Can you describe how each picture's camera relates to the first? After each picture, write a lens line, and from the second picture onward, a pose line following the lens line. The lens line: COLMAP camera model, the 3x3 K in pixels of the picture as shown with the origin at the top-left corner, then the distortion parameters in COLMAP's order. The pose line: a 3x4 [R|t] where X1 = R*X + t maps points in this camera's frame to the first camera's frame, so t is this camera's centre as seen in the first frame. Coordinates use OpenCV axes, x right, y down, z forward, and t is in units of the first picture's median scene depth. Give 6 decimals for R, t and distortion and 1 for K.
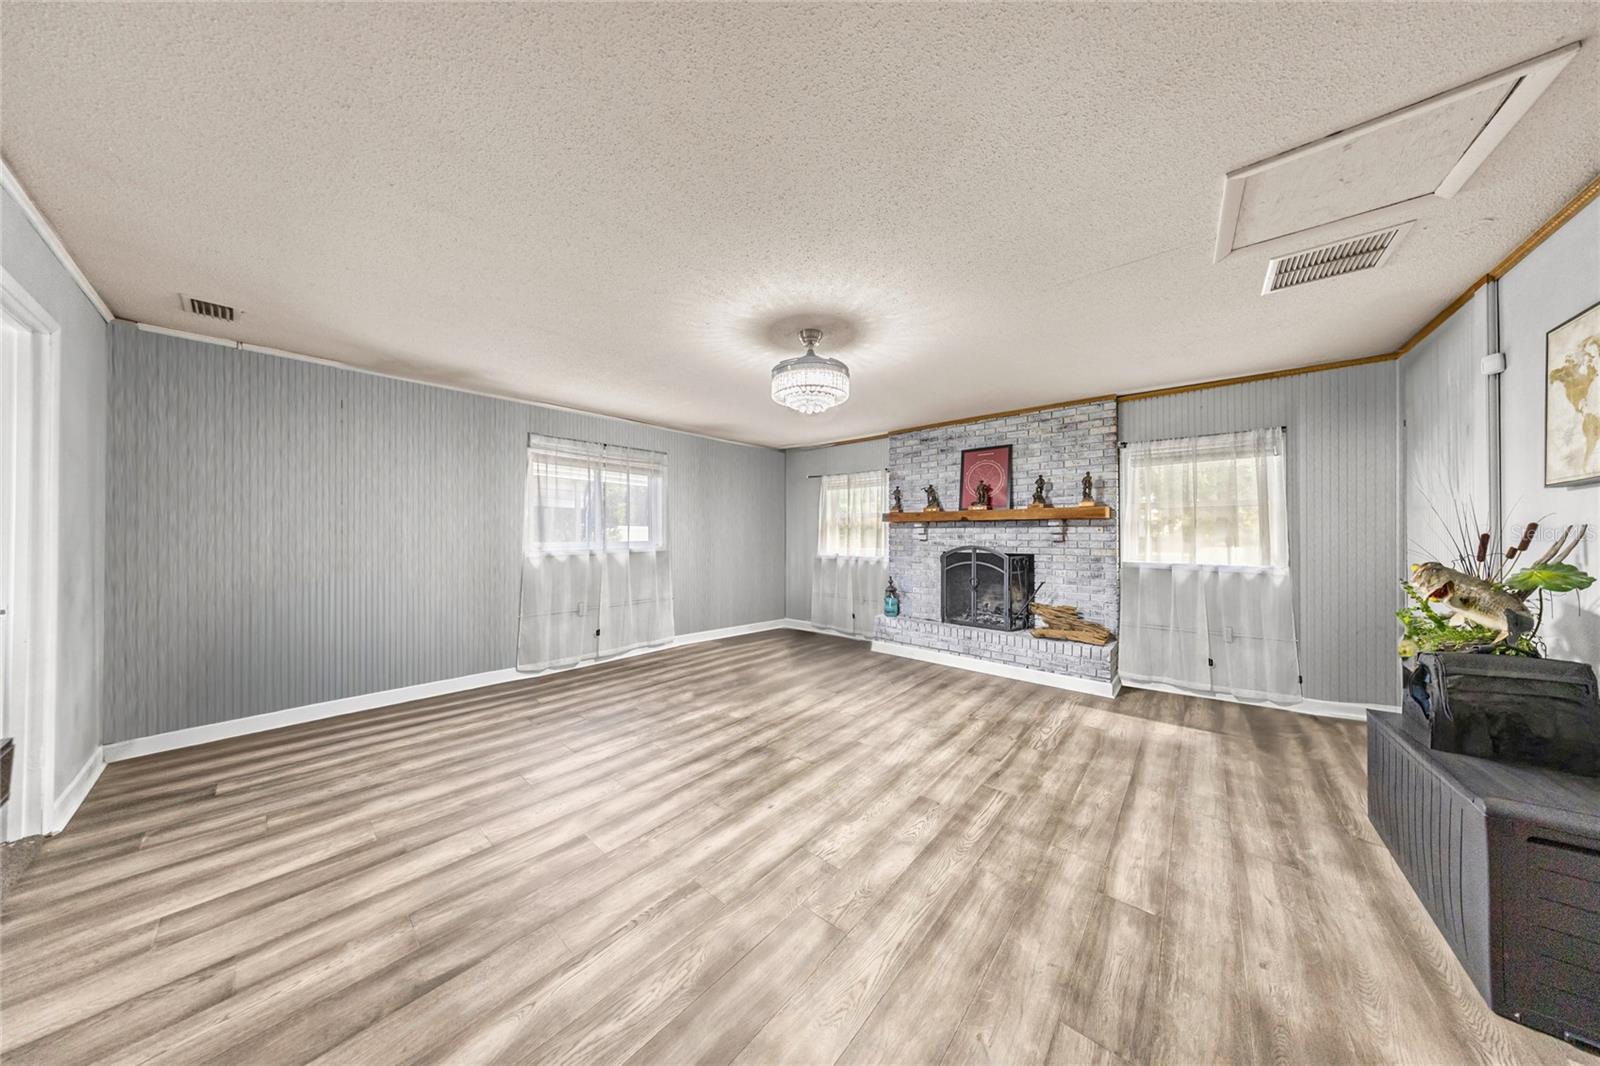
lens RADIAL K [[461.6, 0, 803.2], [0, 461.6, 530.7], [0, 0, 1]] dist [-0.000703, -0.000025]
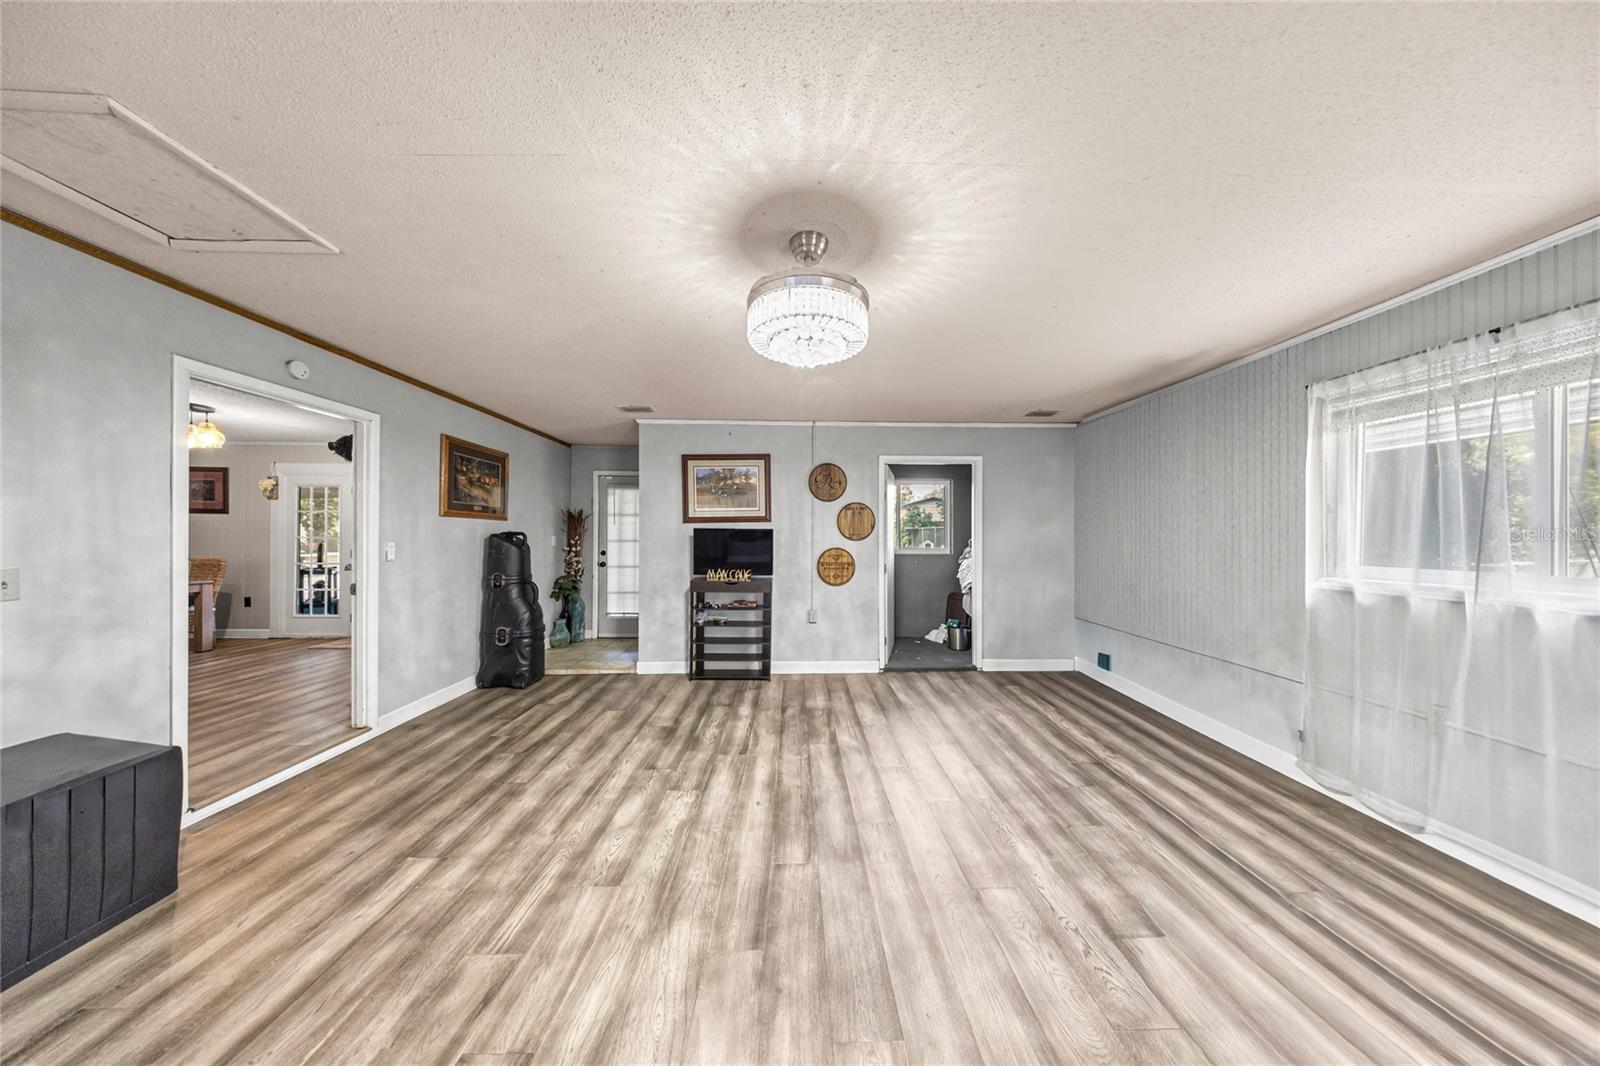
lens RADIAL K [[461.6, 0, 803.2], [0, 461.6, 534.3], [0, 0, 1]] dist [-0.000703, -0.000025]
pose [[-0.738904, -0.003075, -0.673804, 0.606697], [-0.000452, 0.999992, -0.004069, -0.023004], [0.673811, -0.002702, -0.738899, 1.962098]]
